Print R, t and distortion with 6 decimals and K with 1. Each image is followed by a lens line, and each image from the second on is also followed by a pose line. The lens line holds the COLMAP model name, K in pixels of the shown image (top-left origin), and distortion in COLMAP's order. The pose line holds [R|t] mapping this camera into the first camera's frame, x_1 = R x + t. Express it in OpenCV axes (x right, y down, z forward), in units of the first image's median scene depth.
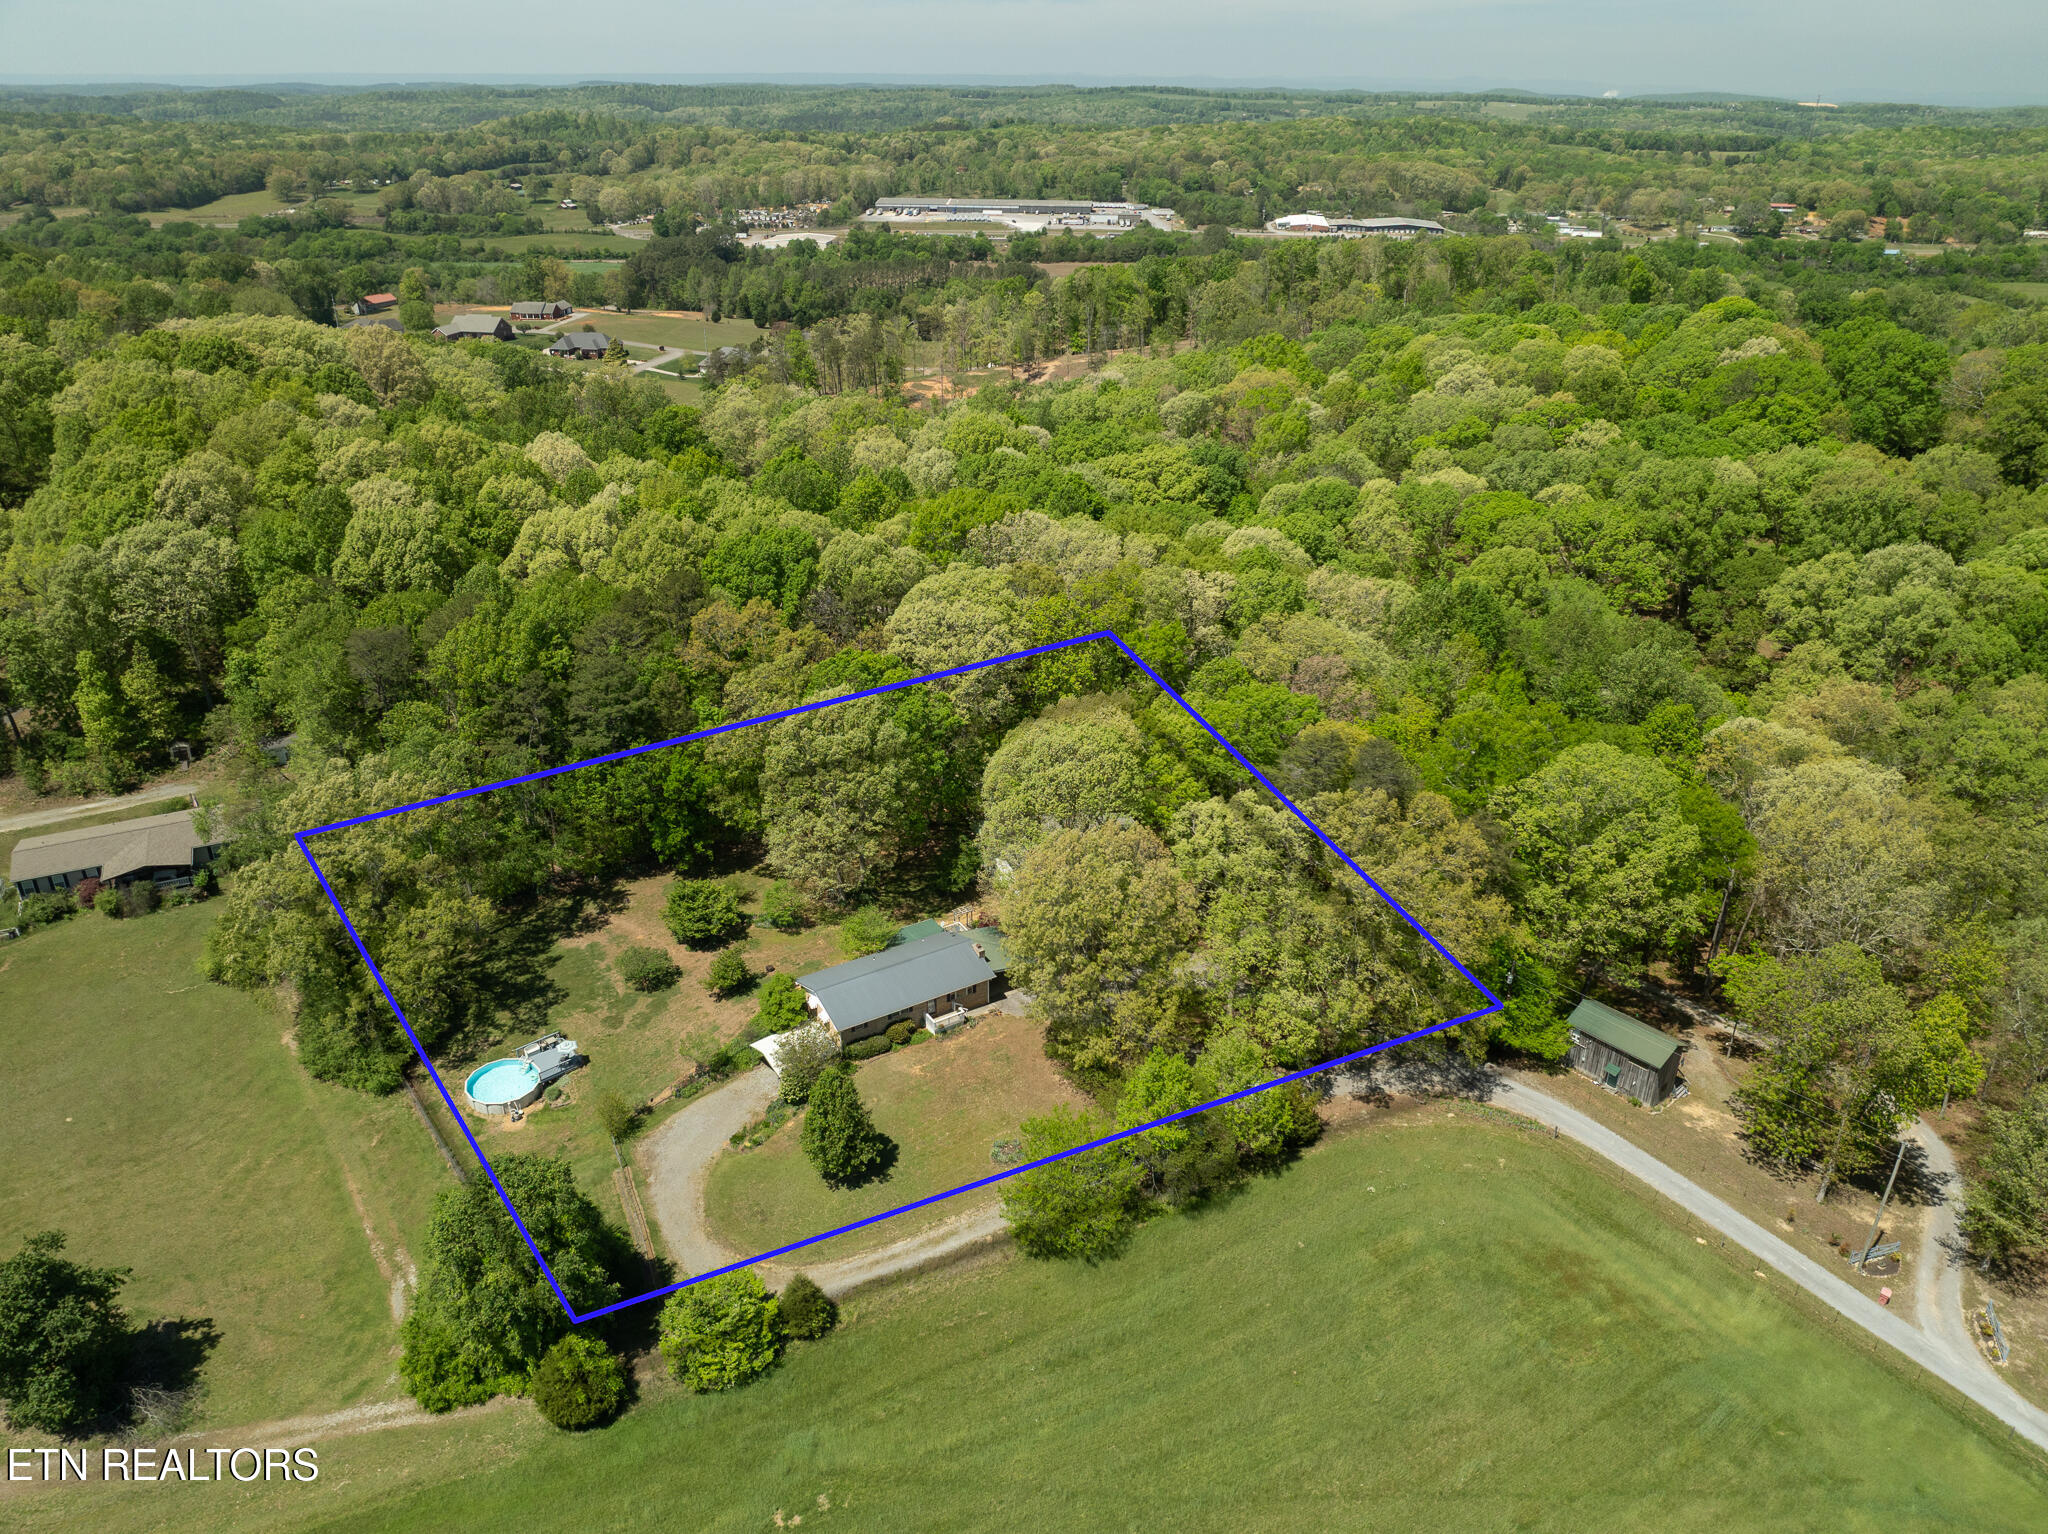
lens RADIAL K [[1497.3, 0, 1024.0], [0, 1497.3, 767.0], [0, 0, 1]] dist [-0.025560, 0.005552]
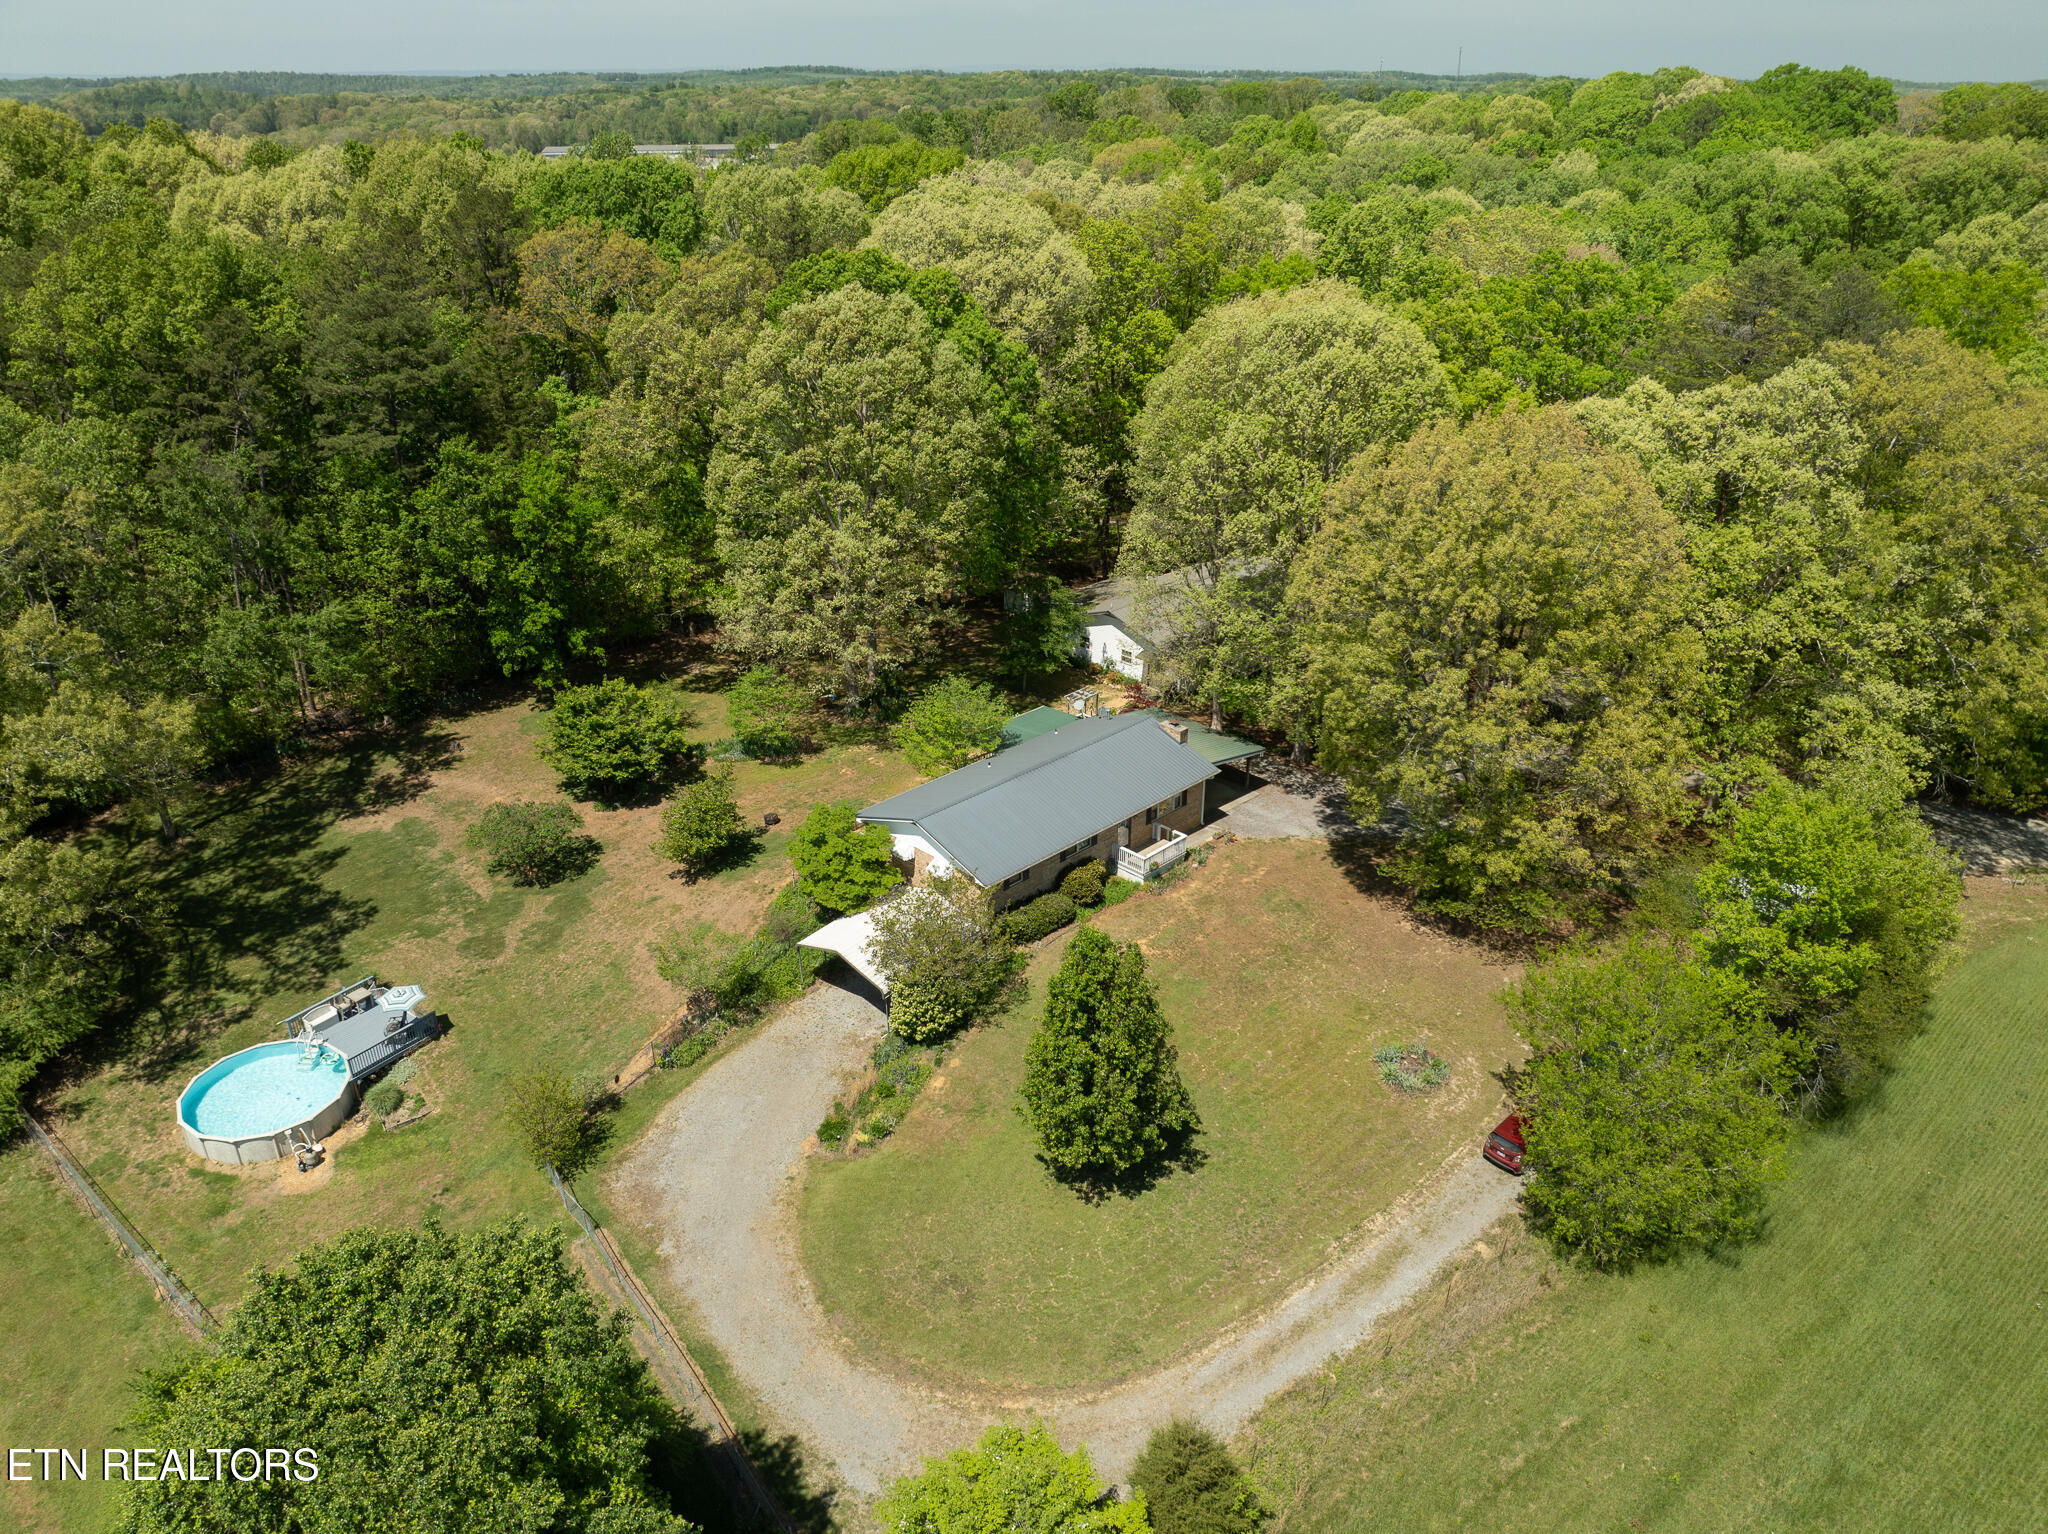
lens RADIAL K [[1497.3, 0, 1024.0], [0, 1497.3, 767.0], [0, 0, 1]] dist [-0.025560, 0.005552]
pose [[0.975343, -0.102152, 0.195632, -0.189011], [0.102530, 0.994696, 0.008225, 0.124266], [-0.195434, 0.012036, 0.980643, 0.475353]]
